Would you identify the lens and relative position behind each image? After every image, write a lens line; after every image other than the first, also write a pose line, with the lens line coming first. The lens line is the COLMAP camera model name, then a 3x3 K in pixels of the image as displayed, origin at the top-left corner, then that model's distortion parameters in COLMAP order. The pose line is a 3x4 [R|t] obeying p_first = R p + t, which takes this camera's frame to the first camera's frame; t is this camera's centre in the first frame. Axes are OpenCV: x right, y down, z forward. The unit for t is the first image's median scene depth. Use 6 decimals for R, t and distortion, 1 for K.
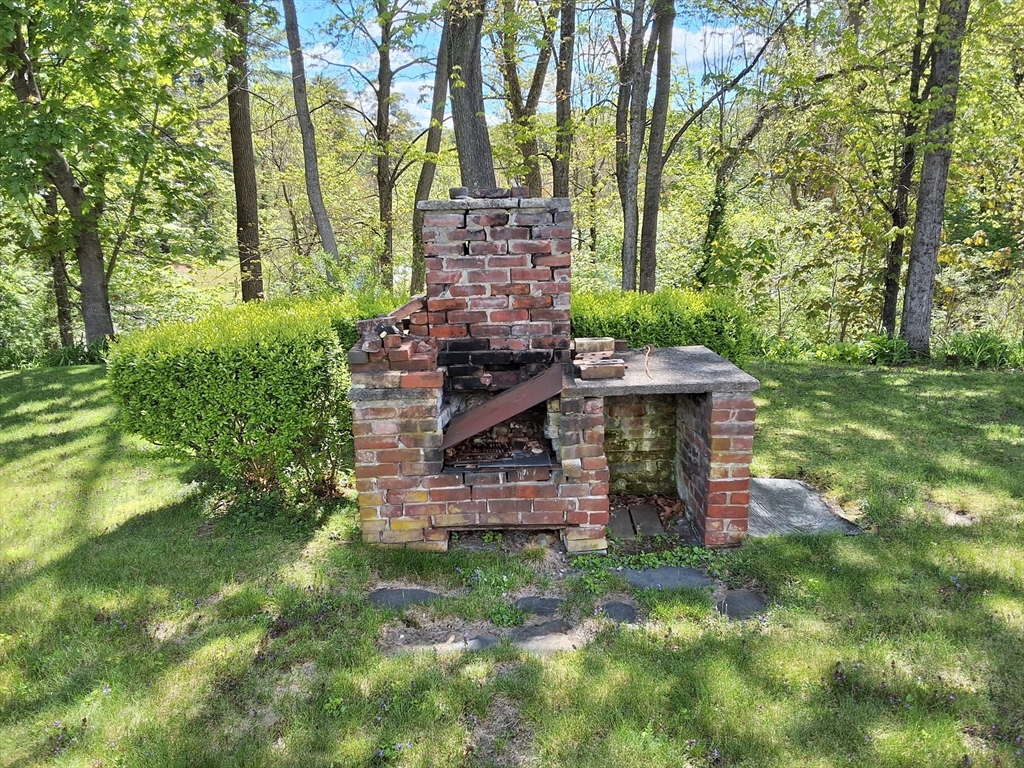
lens RADIAL K [[813.6, 0, 512.0], [0, 813.6, 384.0], [0, 0, 1]] dist [0.131330, -0.180994]
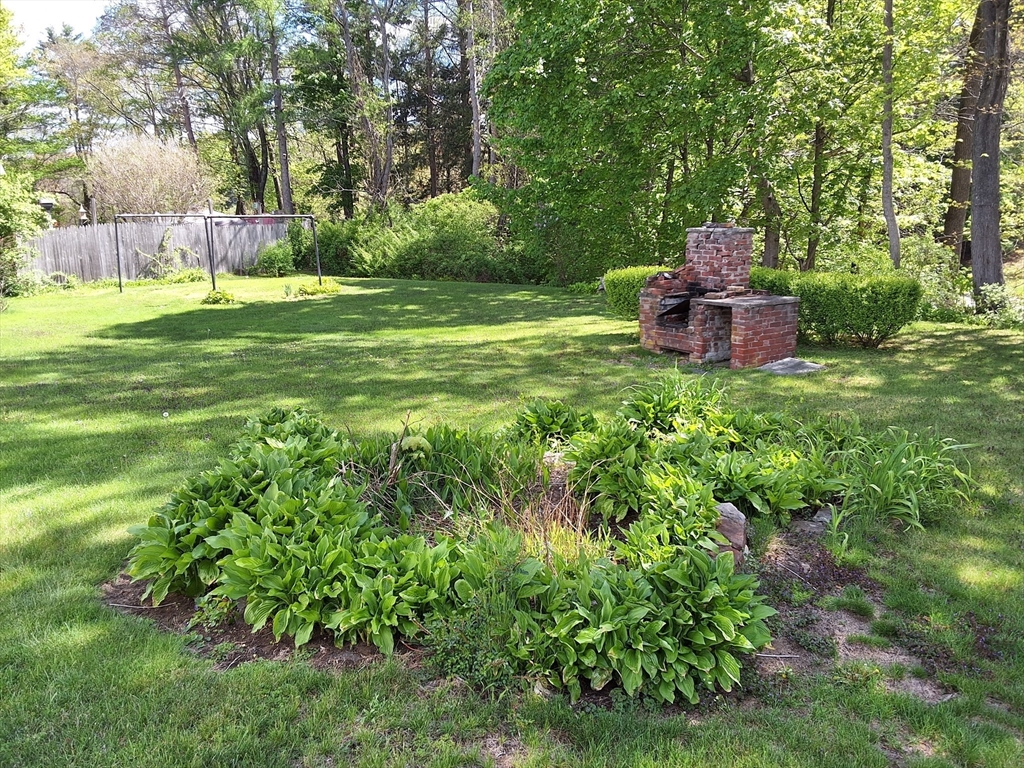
lens RADIAL K [[813.6, 0, 512.0], [0, 813.6, 384.0], [0, 0, 1]] dist [0.131330, -0.180994]
pose [[0.523116, 0.192301, -0.830283, 1.919645], [-0.166836, 0.978469, 0.121508, 0.044532], [0.835773, 0.074958, 0.543935, -0.905443]]
